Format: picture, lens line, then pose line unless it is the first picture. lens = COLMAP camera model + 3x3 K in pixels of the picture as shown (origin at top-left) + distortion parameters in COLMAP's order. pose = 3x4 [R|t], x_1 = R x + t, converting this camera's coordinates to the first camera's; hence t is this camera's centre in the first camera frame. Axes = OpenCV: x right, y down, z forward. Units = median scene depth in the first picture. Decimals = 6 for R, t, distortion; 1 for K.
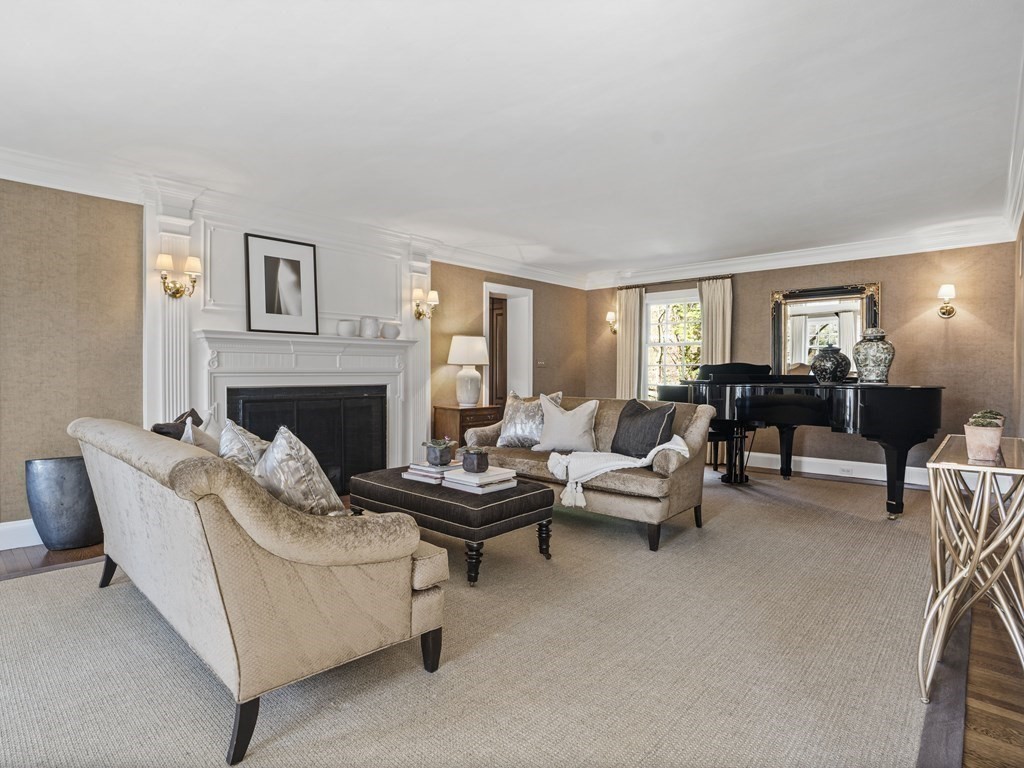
lens RADIAL K [[531.2, 0, 508.3], [0, 531.2, 383.2], [0, 0, 1]] dist [-0.034436, 0.003867]
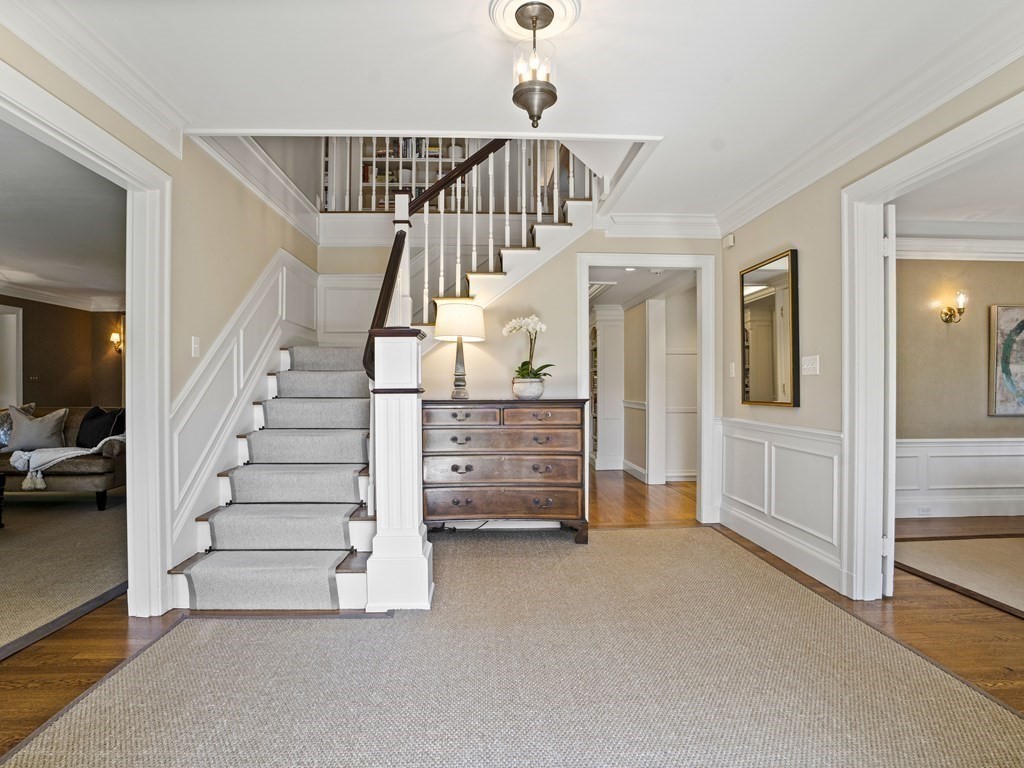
lens RADIAL K [[531.2, 0, 514.0], [0, 531.2, 388.6], [0, 0, 1]] dist [-0.034436, 0.003867]
pose [[0.741427, -0.006226, 0.671005, 0.136993], [0.018232, 0.999775, -0.010869, 0.018431], [-0.670786, 0.020292, 0.741373, -0.680297]]
